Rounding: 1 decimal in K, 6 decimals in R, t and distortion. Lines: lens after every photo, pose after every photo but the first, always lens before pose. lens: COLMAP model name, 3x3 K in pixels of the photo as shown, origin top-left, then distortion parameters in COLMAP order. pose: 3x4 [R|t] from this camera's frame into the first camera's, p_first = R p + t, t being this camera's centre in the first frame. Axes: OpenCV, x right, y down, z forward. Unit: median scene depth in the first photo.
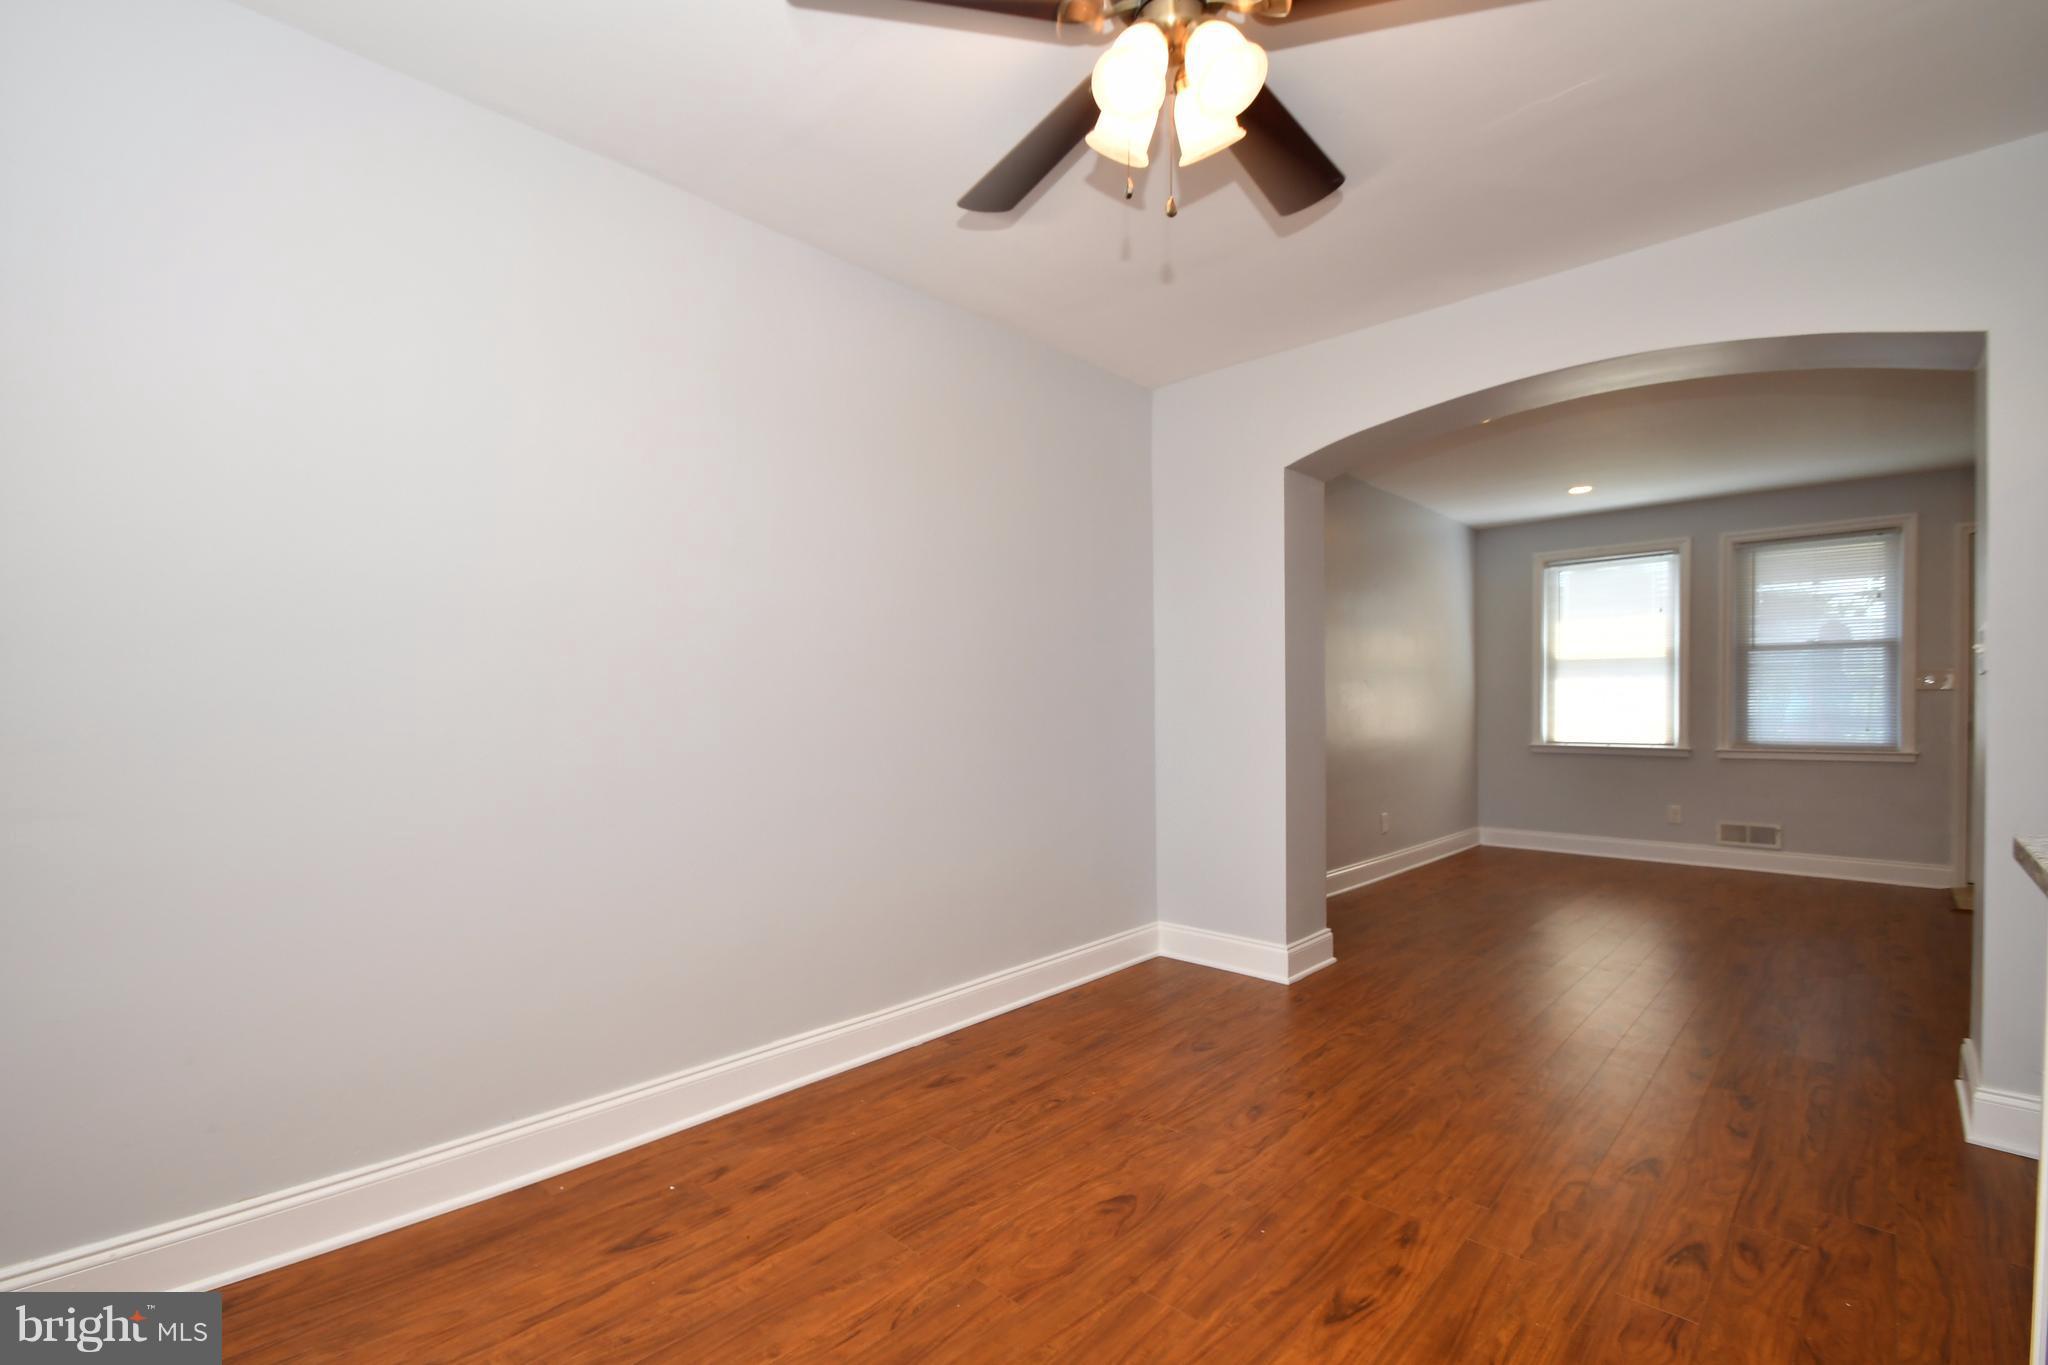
lens RADIAL K [[891.5, 0, 1001.7], [0, 891.5, 719.2], [0, 0, 1]] dist [0.012759, -0.015187]
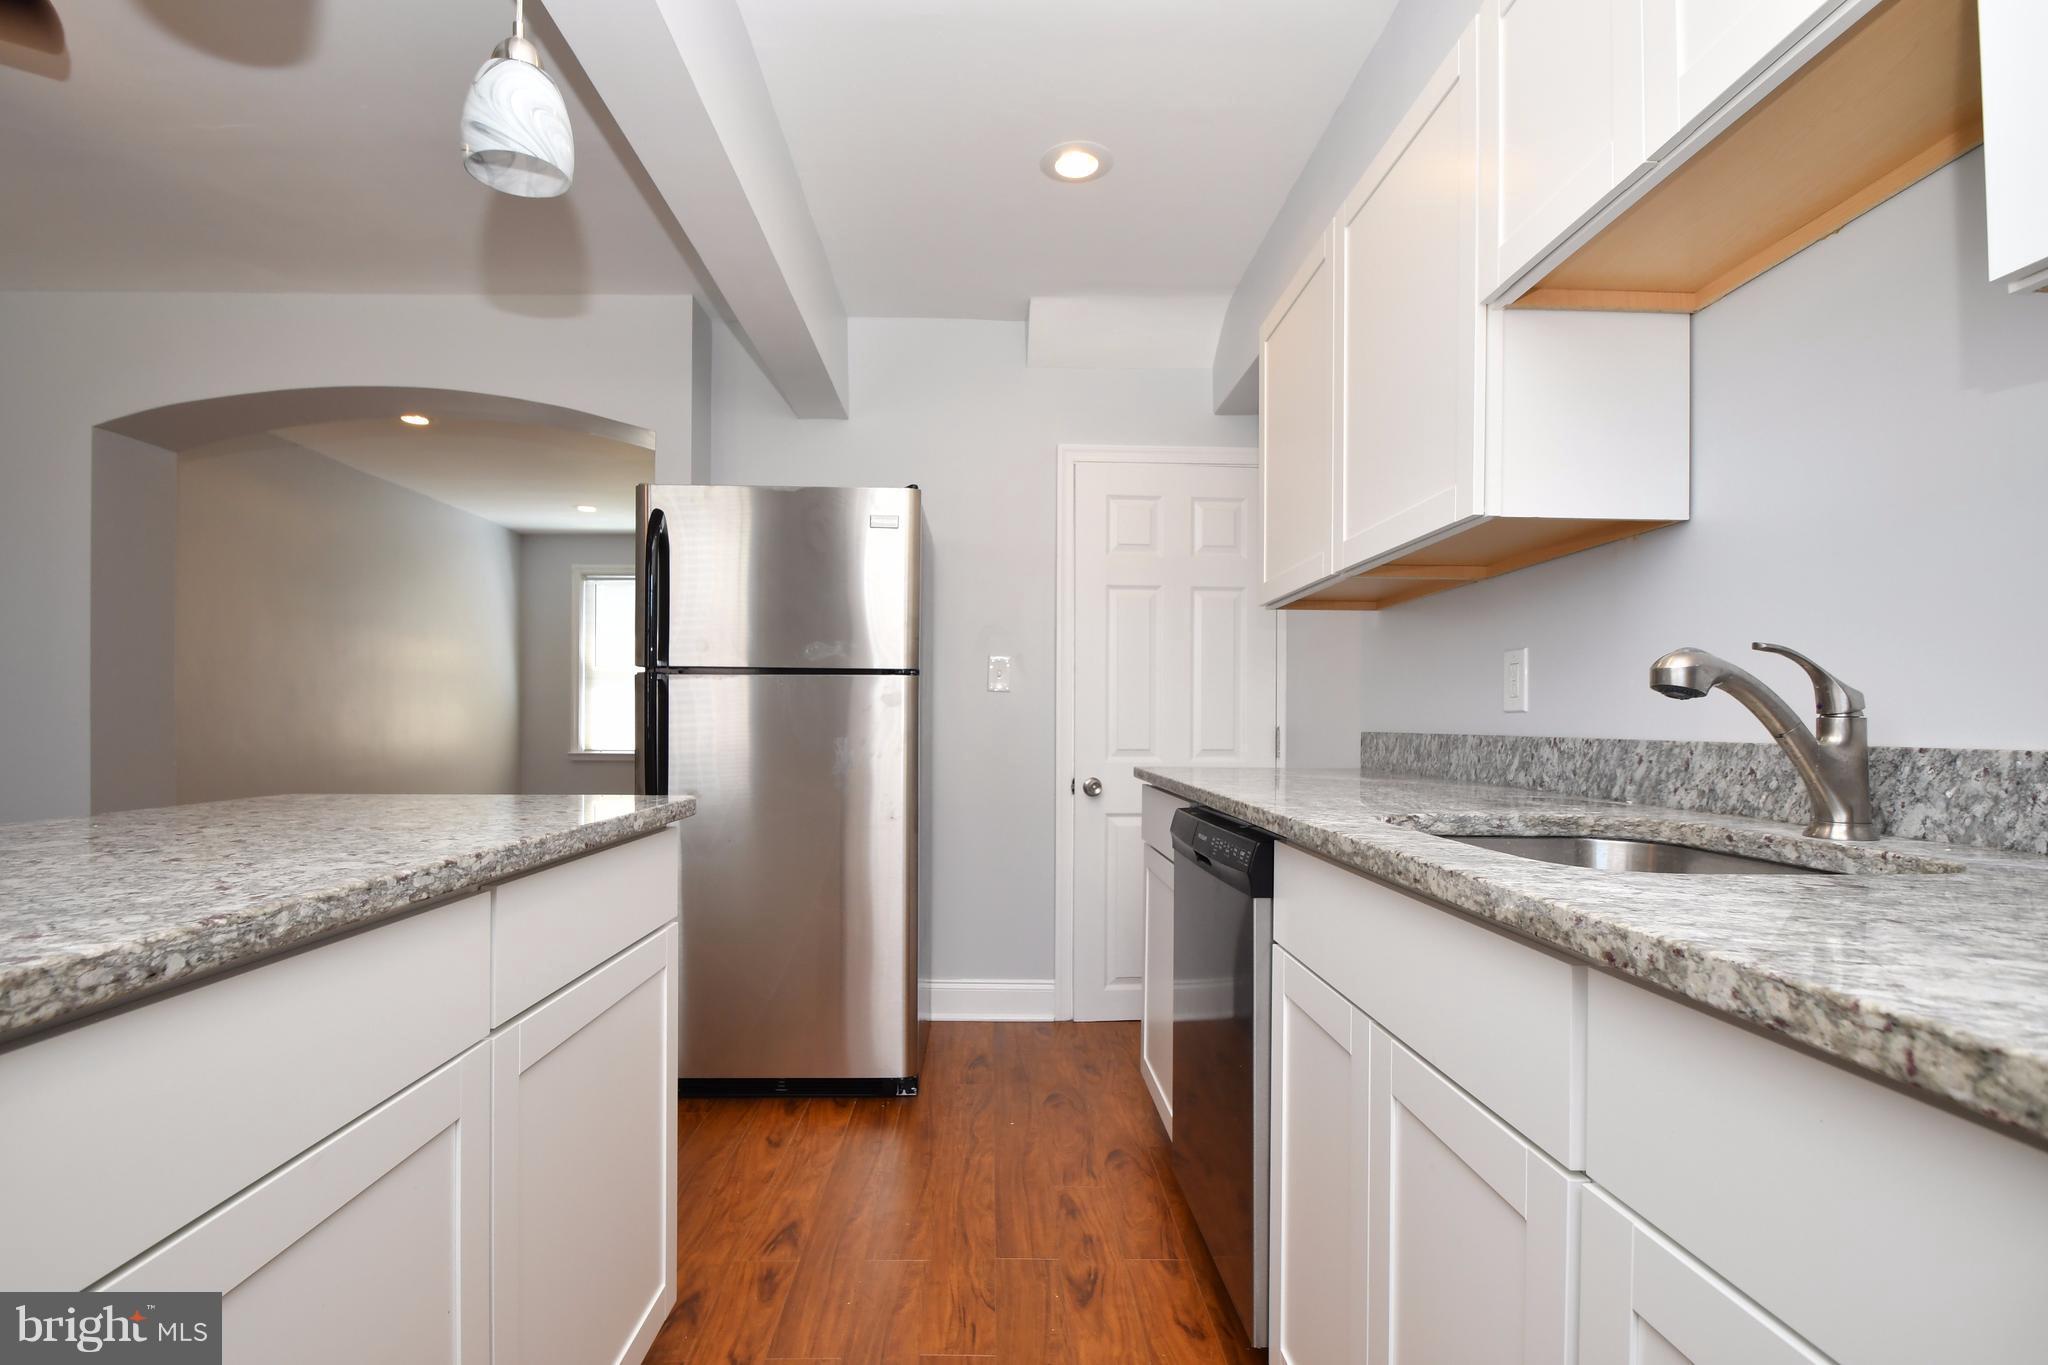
lens RADIAL K [[997.3, 0, 1002.5], [0, 997.3, 720.1], [0, 0, 1]] dist [-0.000623, -0.014111]
pose [[0.698985, 0.005417, 0.715116, 0.408195], [0.004067, 0.999925, -0.011549, 0.017547], [-0.715125, 0.010981, 0.698910, -0.430287]]
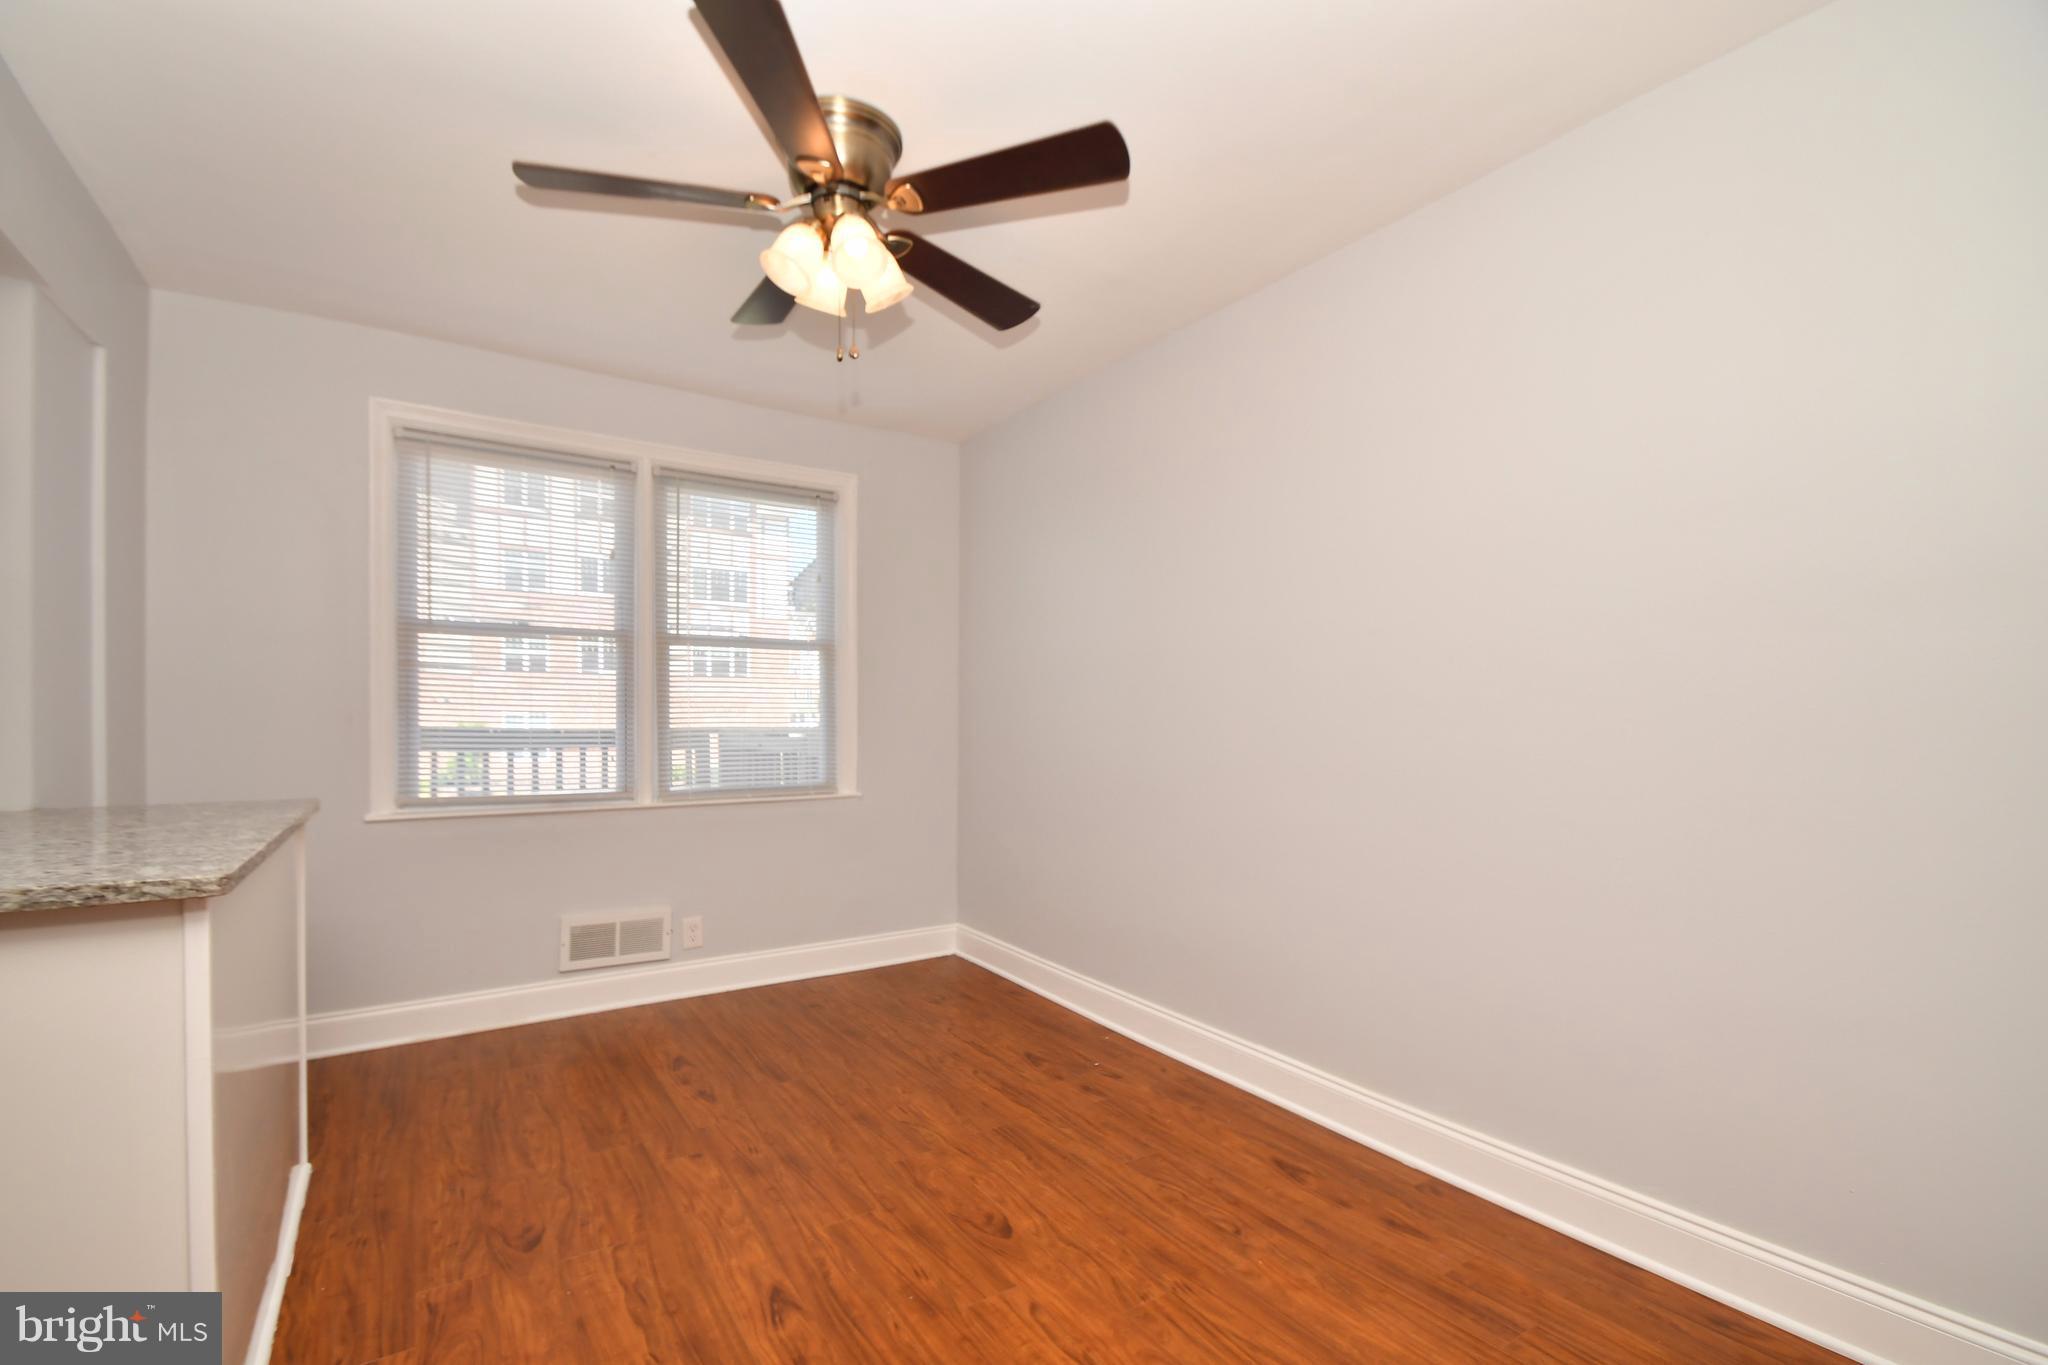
lens RADIAL K [[891.5, 0, 1001.7], [0, 891.5, 719.2], [0, 0, 1]] dist [0.012759, -0.015187]
pose [[-0.218784, 0.009856, -0.975723, 1.010187], [-0.013249, 0.999827, 0.013070, -0.047421], [0.975683, 0.015787, -0.218616, 1.094115]]
